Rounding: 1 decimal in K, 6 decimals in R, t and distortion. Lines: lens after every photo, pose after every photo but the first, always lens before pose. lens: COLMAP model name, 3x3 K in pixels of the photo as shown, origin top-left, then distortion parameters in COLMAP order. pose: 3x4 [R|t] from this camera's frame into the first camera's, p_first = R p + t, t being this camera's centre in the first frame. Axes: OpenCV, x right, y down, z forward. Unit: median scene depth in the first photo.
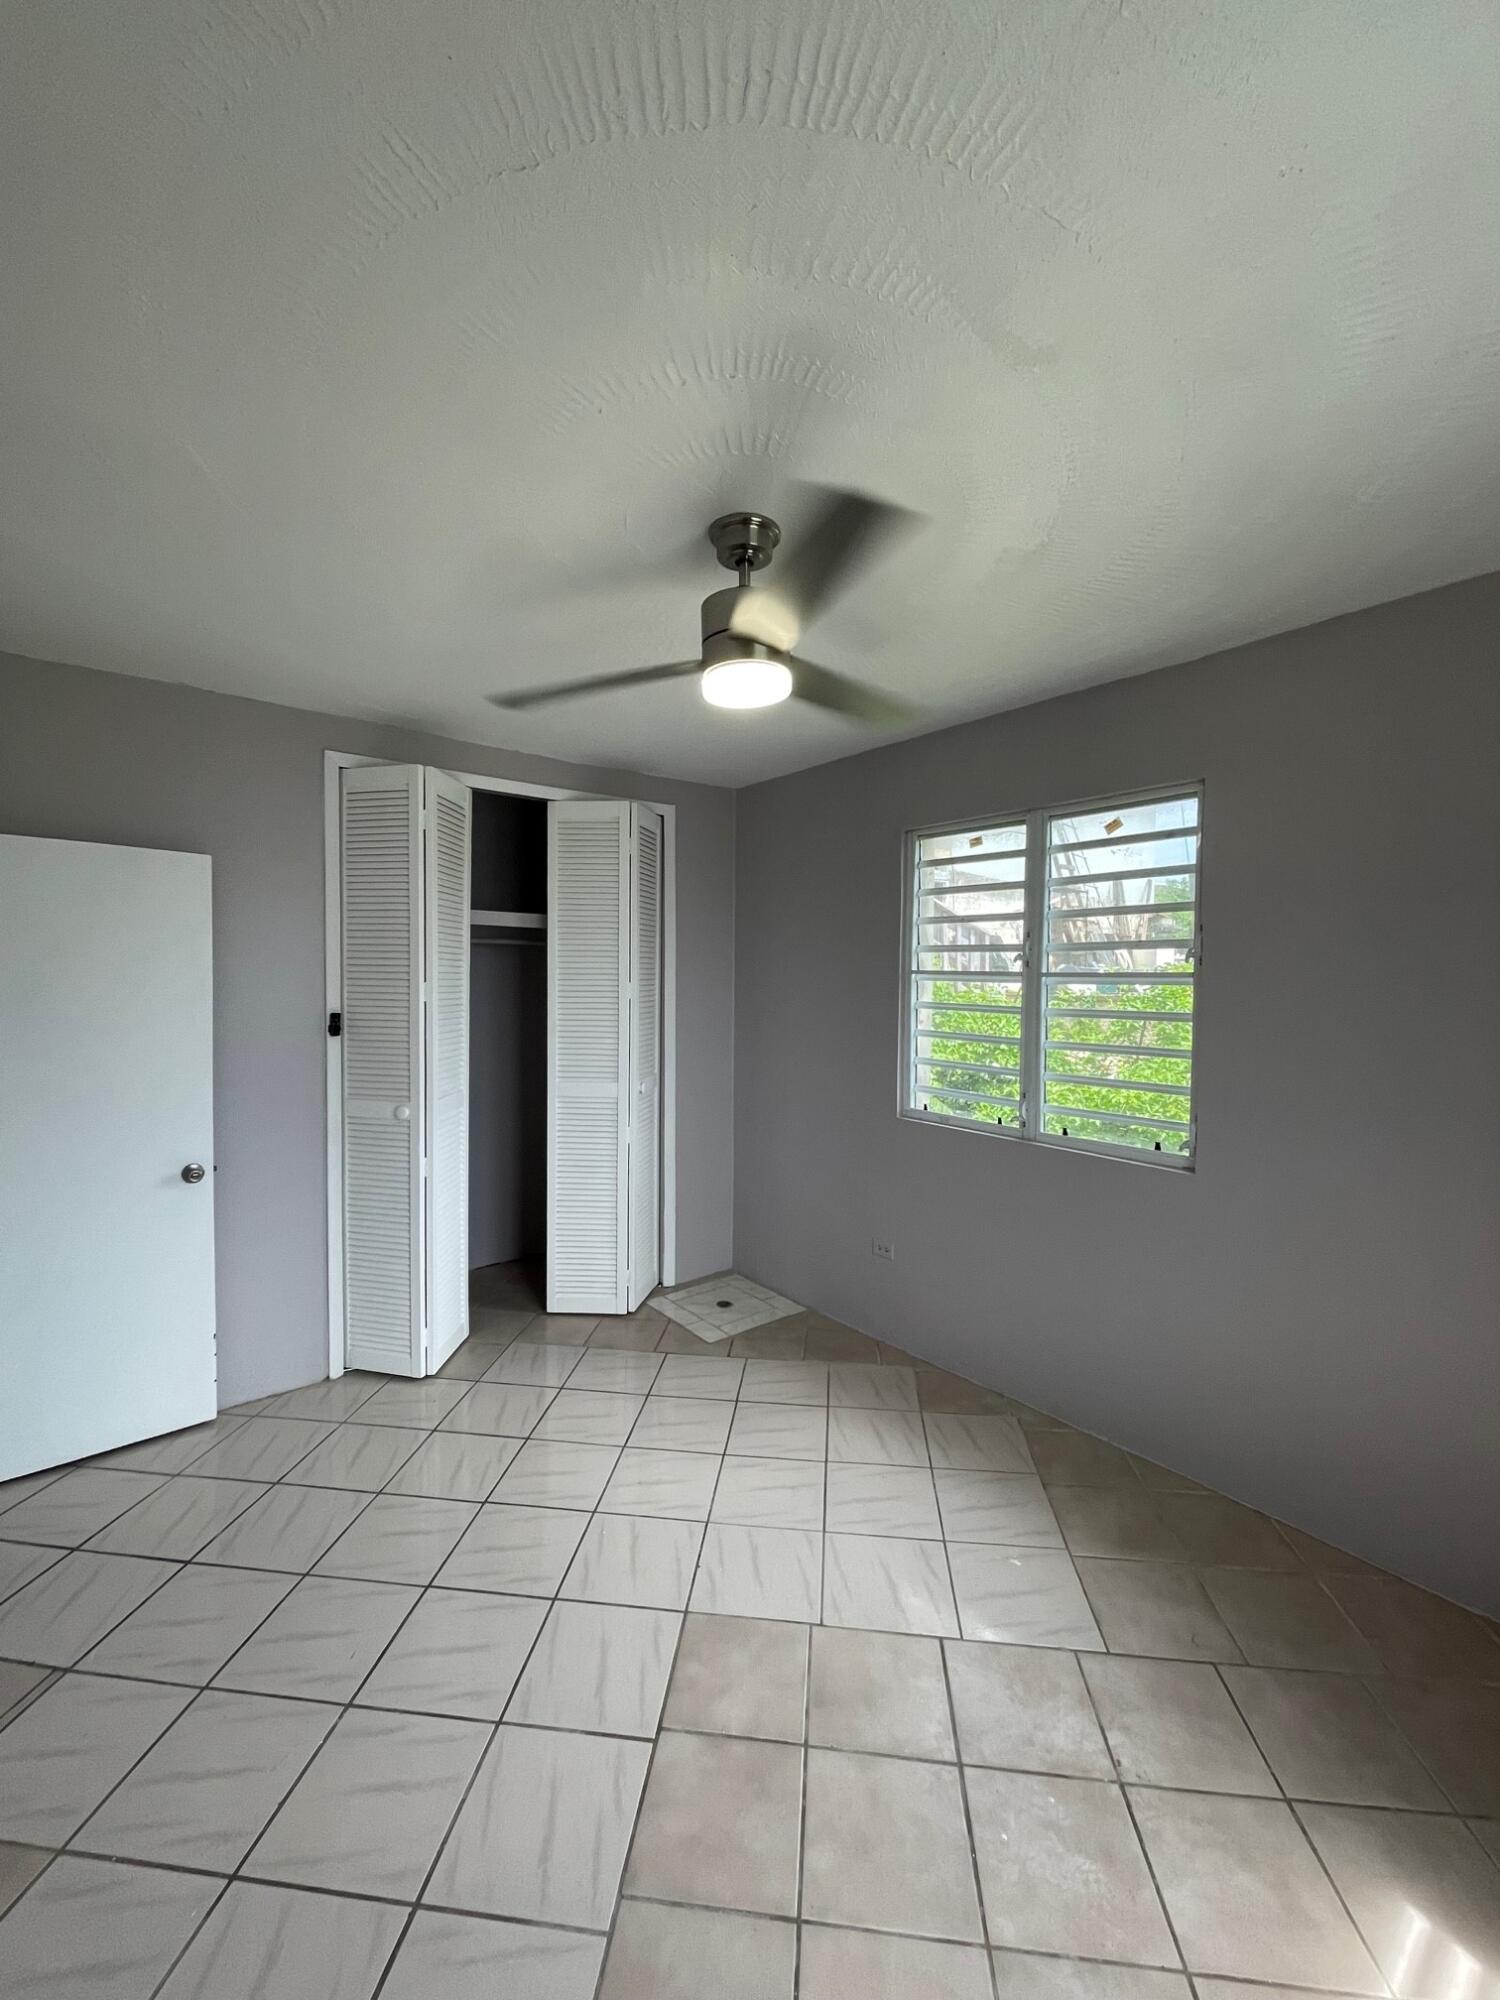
lens RADIAL K [[812.3, 0, 744.7], [0, 812.3, 999.5], [0, 0, 1]] dist [-0.001350, -0.000182]
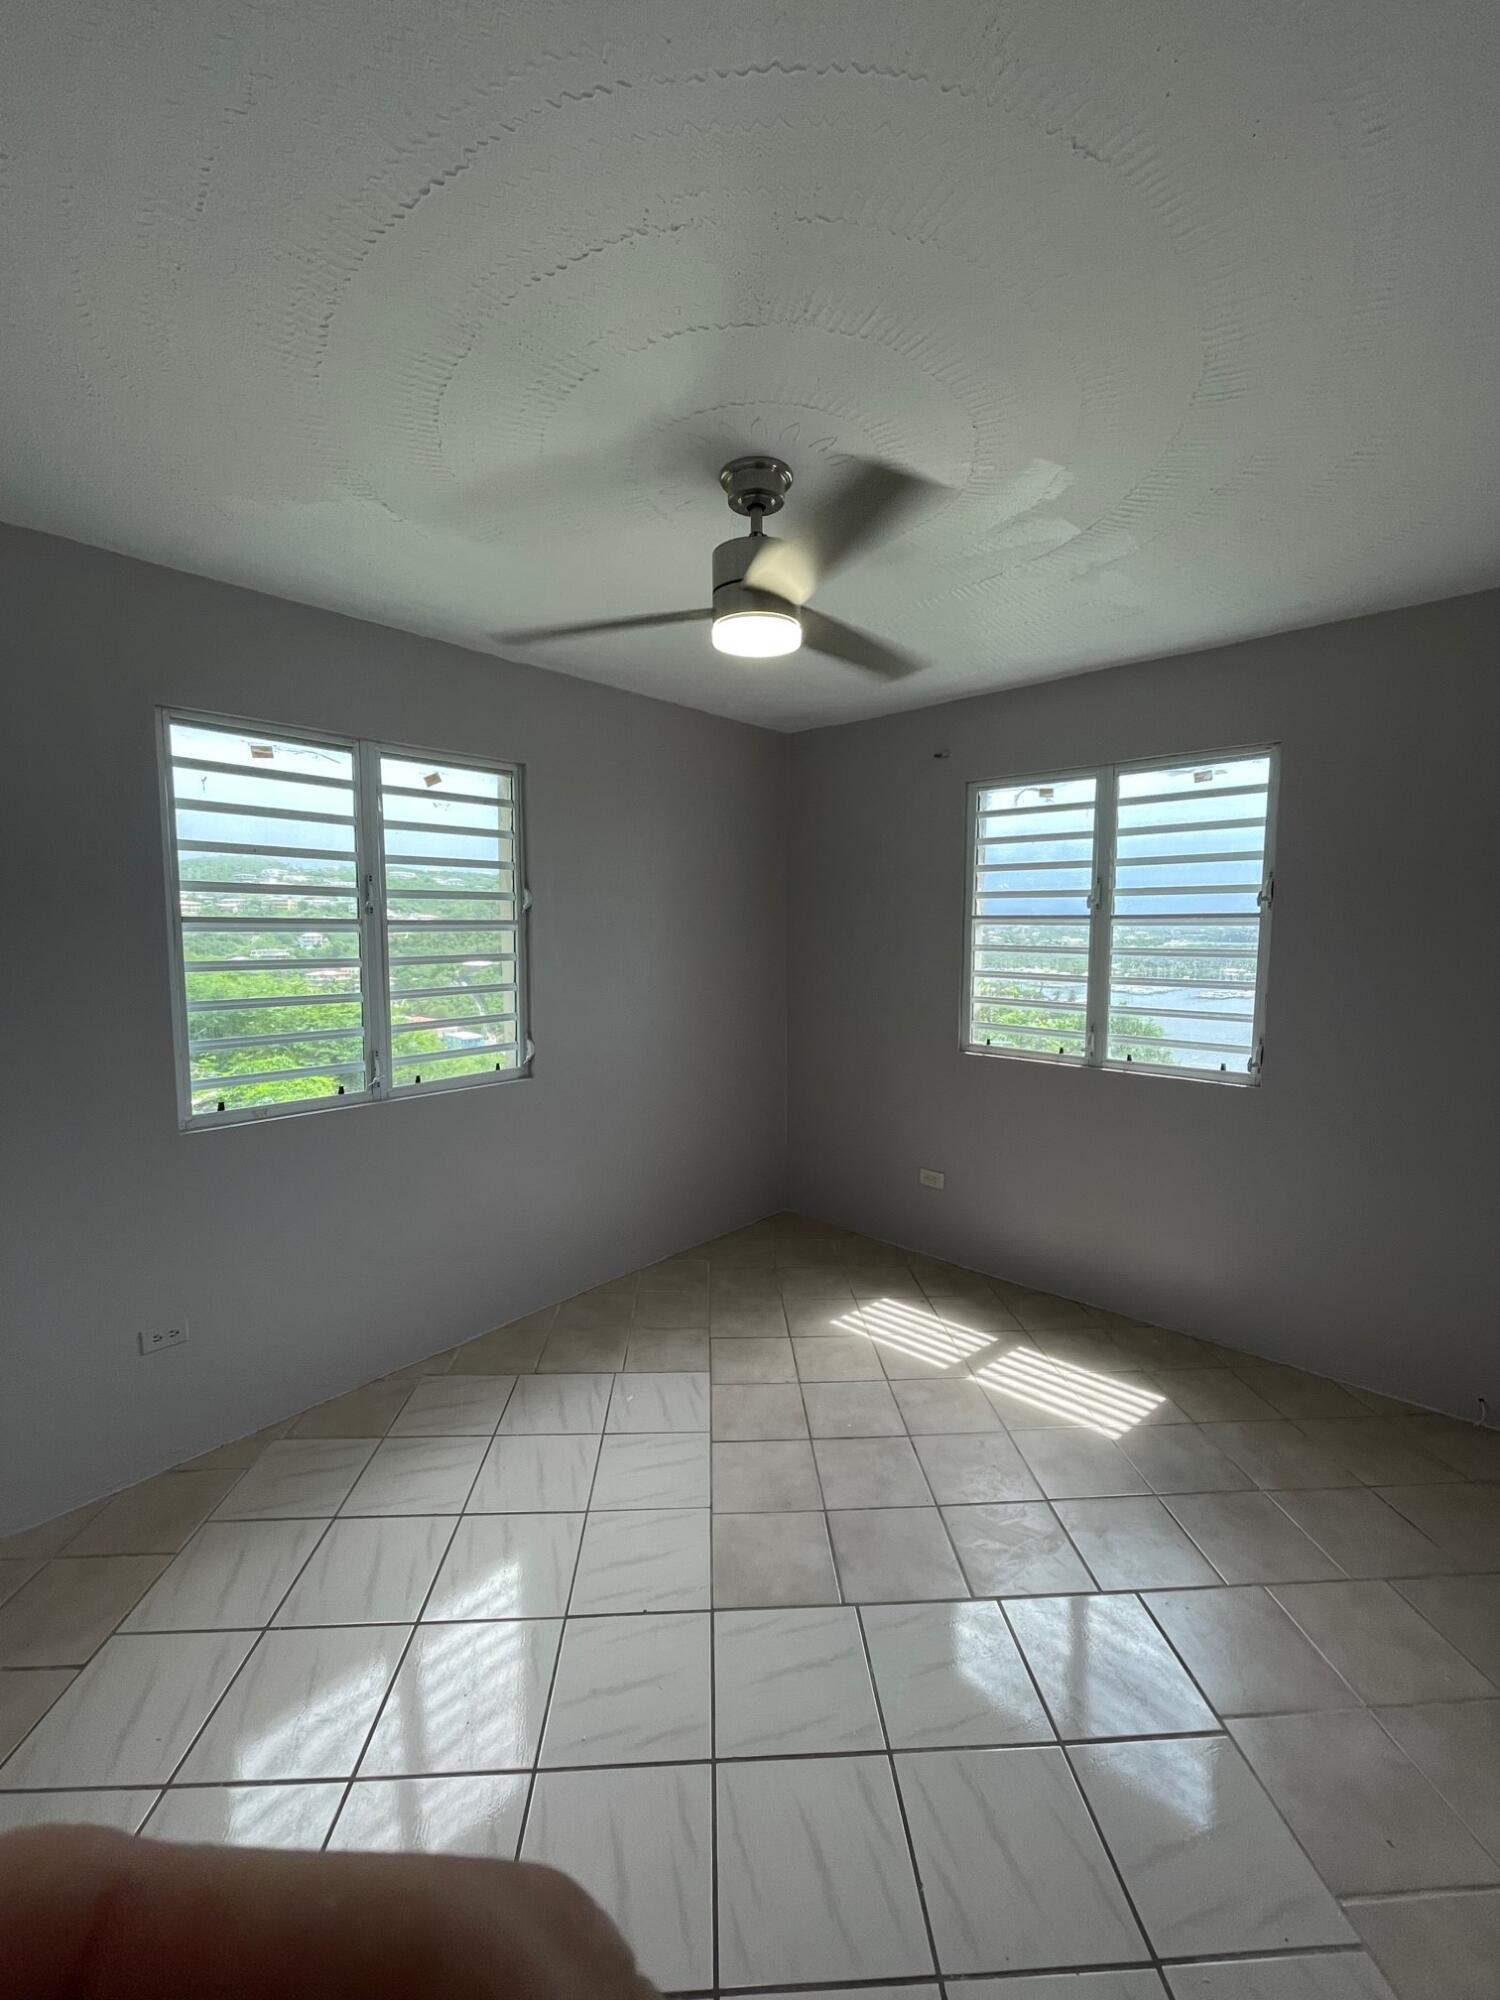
lens RADIAL K [[812.3, 0, 748.1], [0, 812.3, 997.6], [0, 0, 1]] dist [-0.001350, -0.000182]
pose [[-0.164143, -0.097081, 0.981648, -0.949035], [0.030552, 0.994168, 0.103428, -0.041567], [-0.985963, 0.046968, -0.160219, 1.100741]]
